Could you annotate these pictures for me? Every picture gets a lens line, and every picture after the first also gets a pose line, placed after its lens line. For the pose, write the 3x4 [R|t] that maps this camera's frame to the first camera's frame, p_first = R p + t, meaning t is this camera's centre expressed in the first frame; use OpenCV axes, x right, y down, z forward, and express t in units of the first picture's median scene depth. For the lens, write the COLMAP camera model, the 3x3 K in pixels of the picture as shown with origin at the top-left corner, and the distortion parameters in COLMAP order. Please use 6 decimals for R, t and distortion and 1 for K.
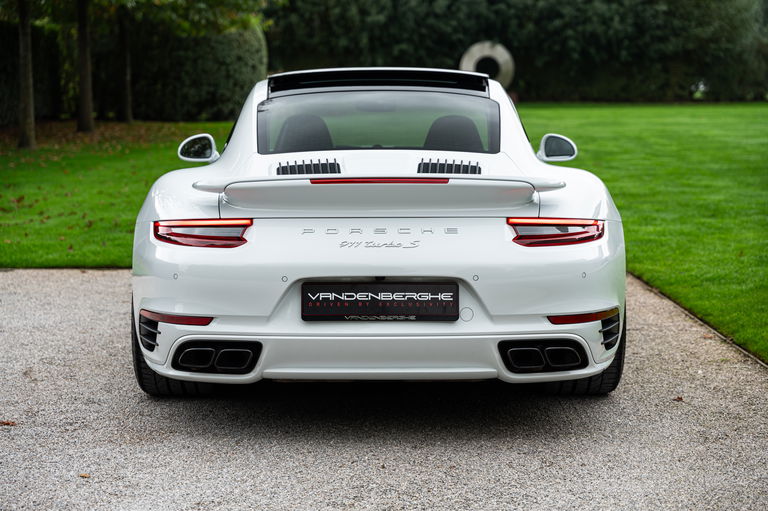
lens RADIAL K [[1467.9, 0, 384.0], [0, 1467.9, 255.5], [0, 0, 1]] dist [0.035599, 0.071238]
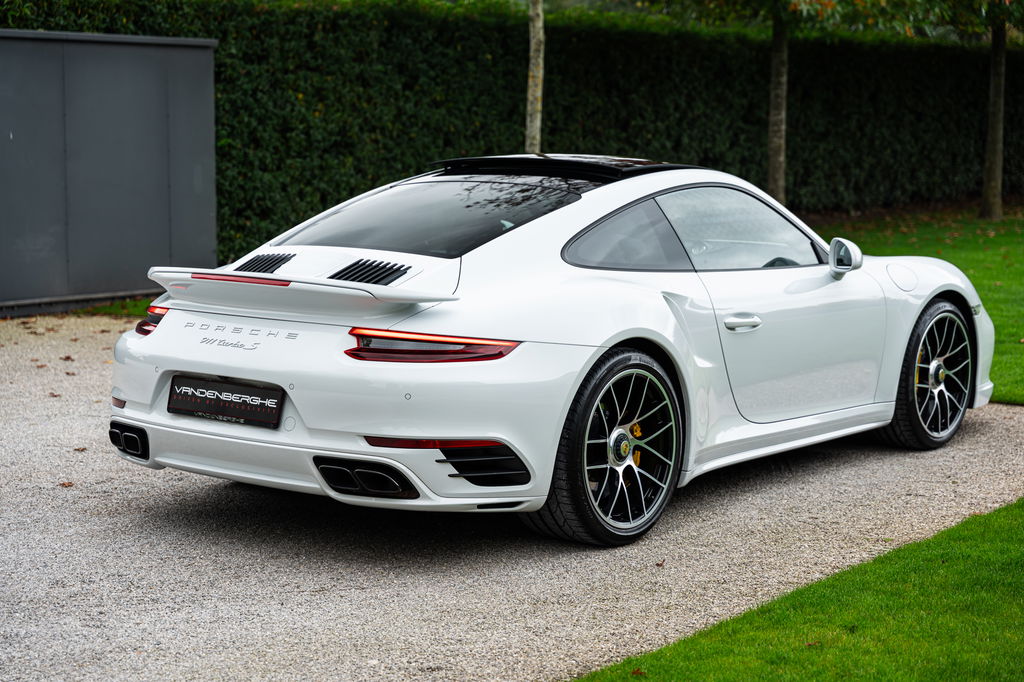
lens RADIAL K [[1957.2, 0, 512.0], [0, 1957.2, 341.0], [0, 0, 1]] dist [0.035599, 0.071238]
pose [[0.788330, 0.082883, -0.609644, 0.870350], [-0.085393, 0.996034, 0.024992, -0.053557], [0.609297, 0.032357, 0.792281, 0.067270]]
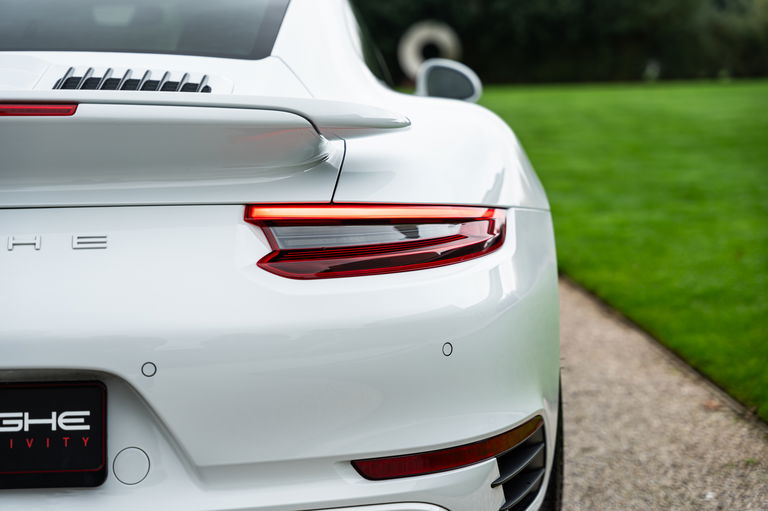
lens RADIAL K [[1467.9, 0, 384.0], [0, 1467.9, 255.5], [0, 0, 1]] dist [0.035599, 0.071238]
pose [[0.999352, -0.019311, 0.030361, 0.101330], [0.019149, 0.999801, 0.005630, -0.013130], [-0.030464, -0.005045, 0.999523, 0.574510]]
